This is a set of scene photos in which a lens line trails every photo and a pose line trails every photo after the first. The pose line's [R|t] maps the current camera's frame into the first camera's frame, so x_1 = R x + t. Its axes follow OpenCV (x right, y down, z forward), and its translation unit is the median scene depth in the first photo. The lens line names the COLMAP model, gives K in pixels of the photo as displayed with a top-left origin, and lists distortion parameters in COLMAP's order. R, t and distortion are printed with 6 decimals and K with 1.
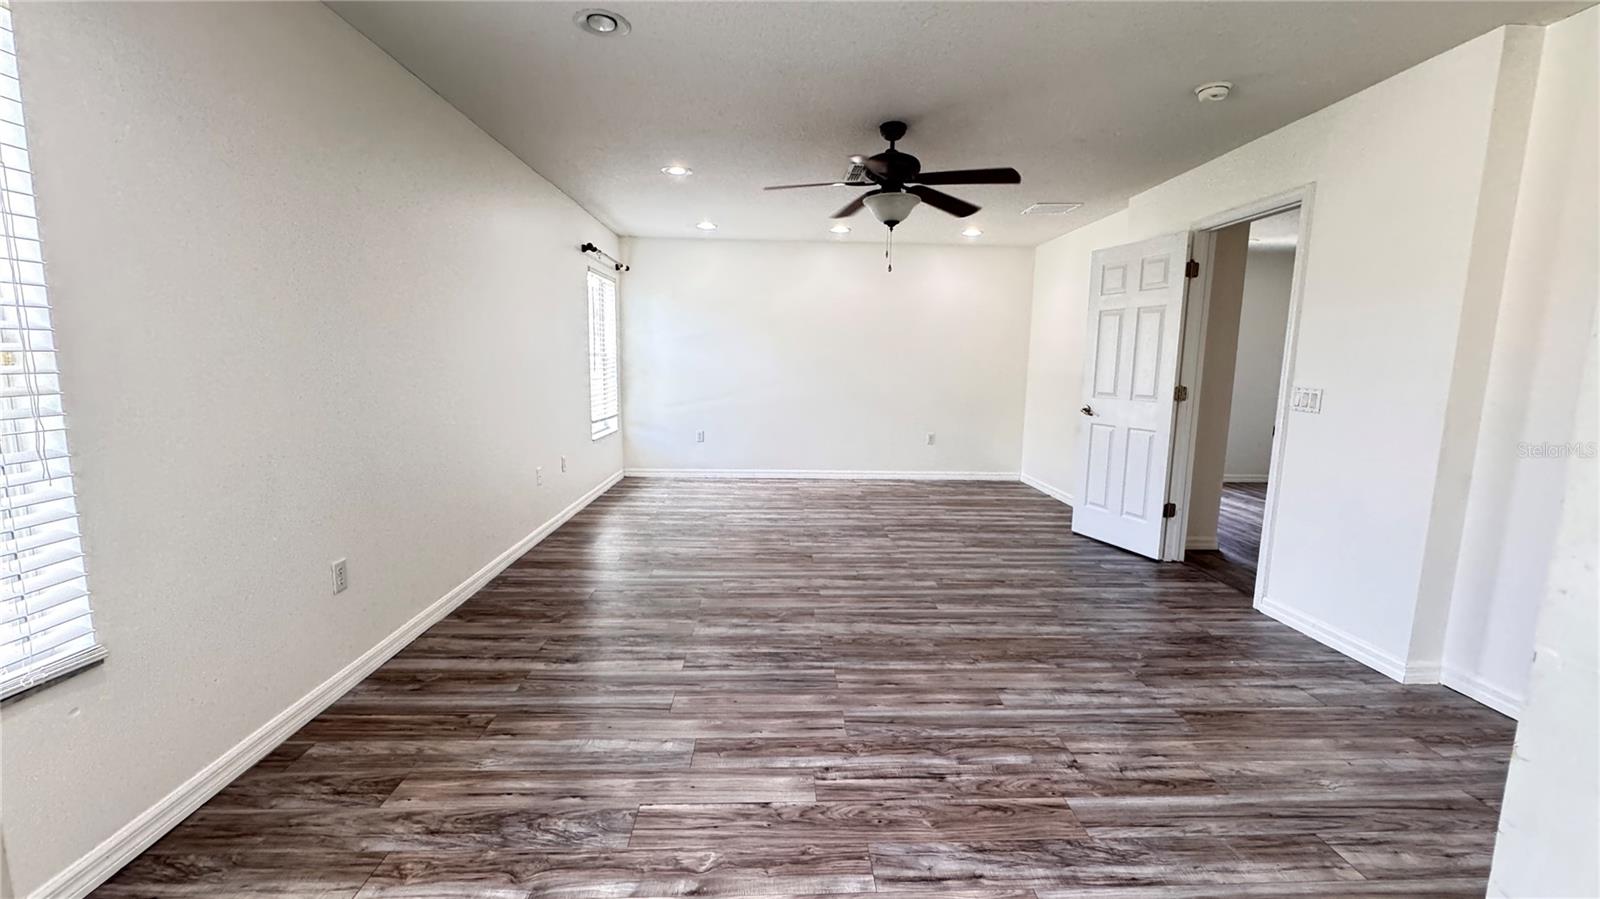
lens RADIAL K [[642.4, 0, 797.1], [0, 642.4, 449.6], [0, 0, 1]] dist [-0.000569, -0.000213]
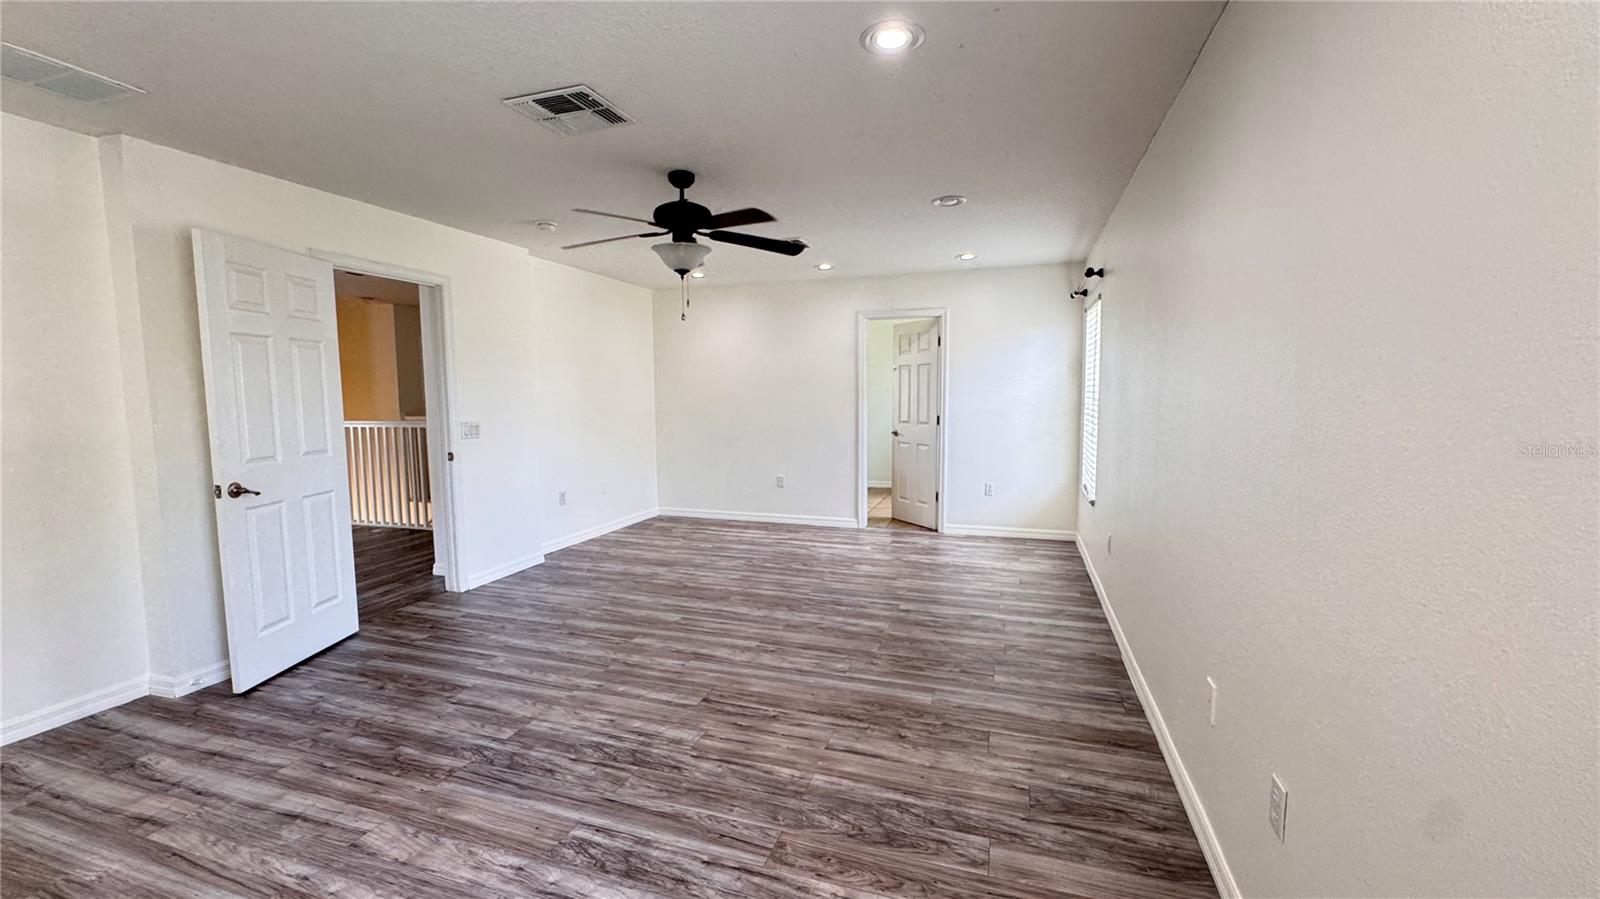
lens RADIAL K [[642.4, 0, 801.3], [0, 642.4, 448.1], [0, 0, 1]] dist [-0.000569, -0.000213]
pose [[-0.937025, -0.039956, 0.346968, -0.395655], [0.039582, 0.974886, 0.219159, -0.314964], [-0.347011, 0.219091, -0.911911, 2.000672]]
